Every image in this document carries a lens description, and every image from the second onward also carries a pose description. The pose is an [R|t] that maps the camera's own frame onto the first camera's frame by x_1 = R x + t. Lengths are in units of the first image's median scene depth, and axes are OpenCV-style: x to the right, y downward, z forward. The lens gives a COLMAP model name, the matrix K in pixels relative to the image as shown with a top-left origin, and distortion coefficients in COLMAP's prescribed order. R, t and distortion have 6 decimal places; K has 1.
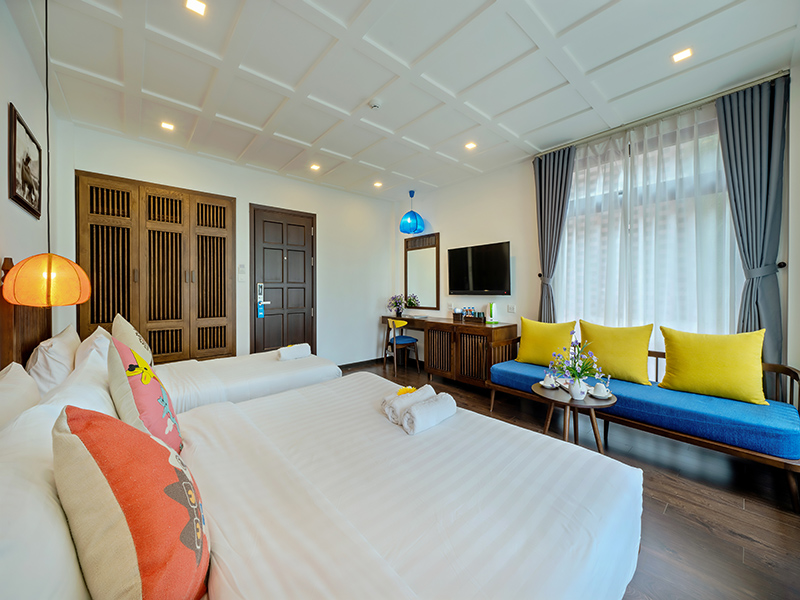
lens RADIAL K [[305.9, 0, 397.0], [0, 305.9, 293.1], [0, 0, 1]] dist [-0.000533, -0.000181]
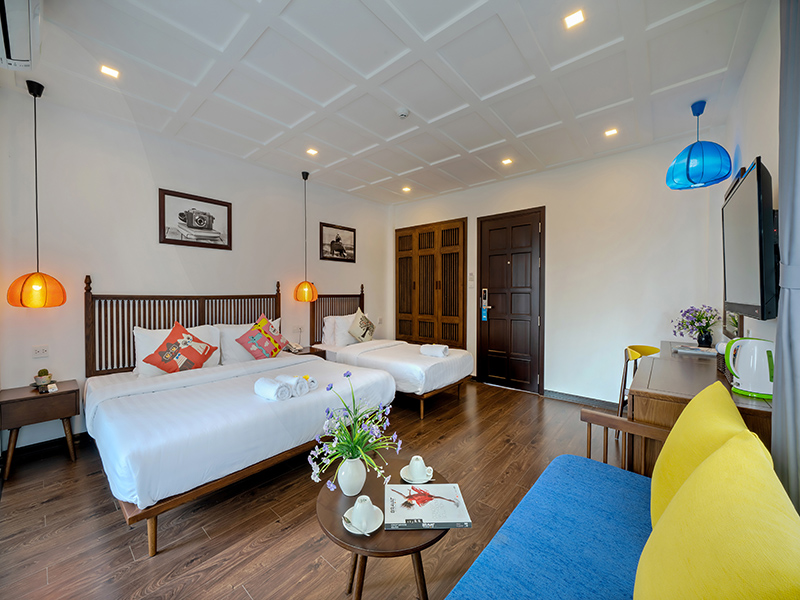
lens RADIAL K [[316.1, 0, 400.0], [0, 316.1, 300.0], [0, 0, 1]] dist [-0.000599, -0.000020]
pose [[0.142043, 0.028028, -0.989464, 0.632818], [-0.010801, 0.999583, 0.026764, -0.019804], [0.989802, 0.006886, 0.142286, 0.553253]]
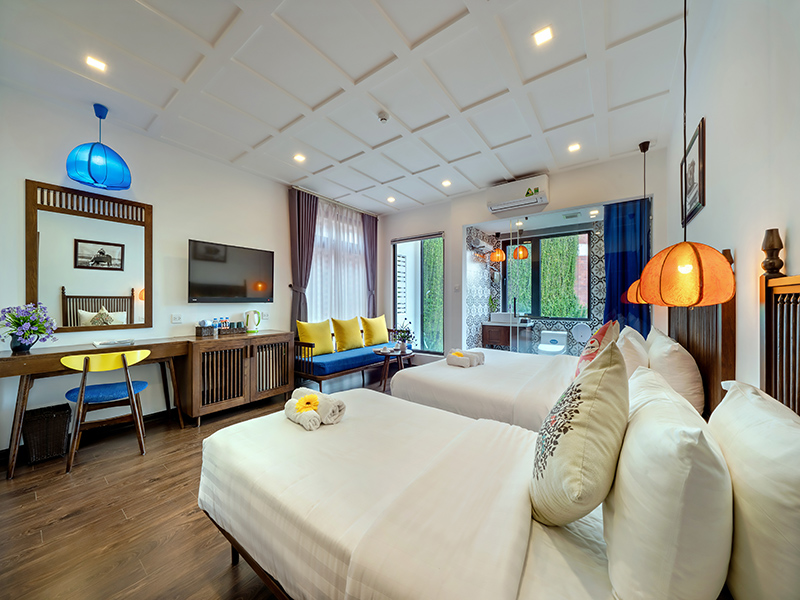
lens RADIAL K [[289.5, 0, 400.0], [0, 289.5, 300.0], [0, 0, 1]] dist [-0.001309, -0.000078]
pose [[-0.208467, 0.009168, 0.977986, -0.681376], [0.008848, 0.999933, -0.007488, 0.010560], [-0.977989, 0.007092, -0.208534, 0.756904]]
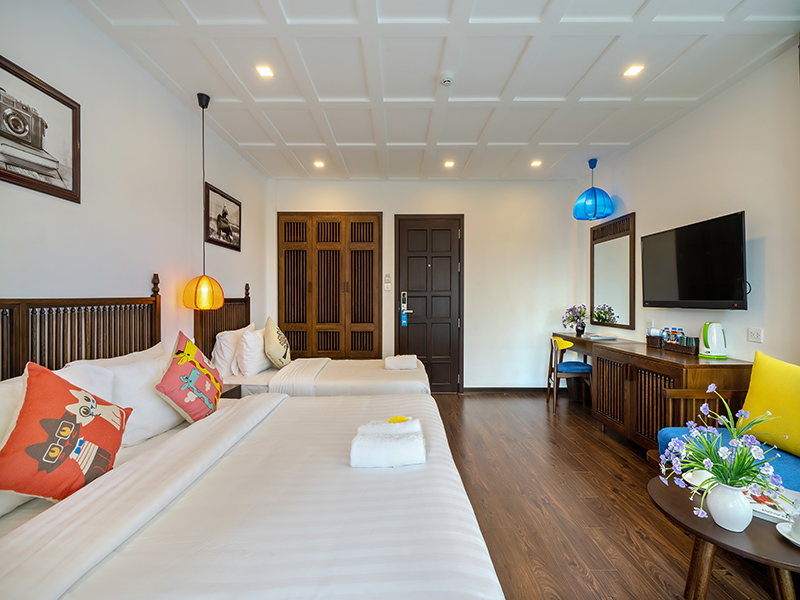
lens RADIAL K [[343.9, 0, 399.6], [0, 343.9, 301.8], [0, 0, 1]] dist [-0.000375, -0.000161]
pose [[0.754895, 0.010104, -0.655768, 0.296564], [-0.008874, 0.999947, 0.005193, -0.005176], [0.655786, 0.001899, 0.754944, 0.130967]]
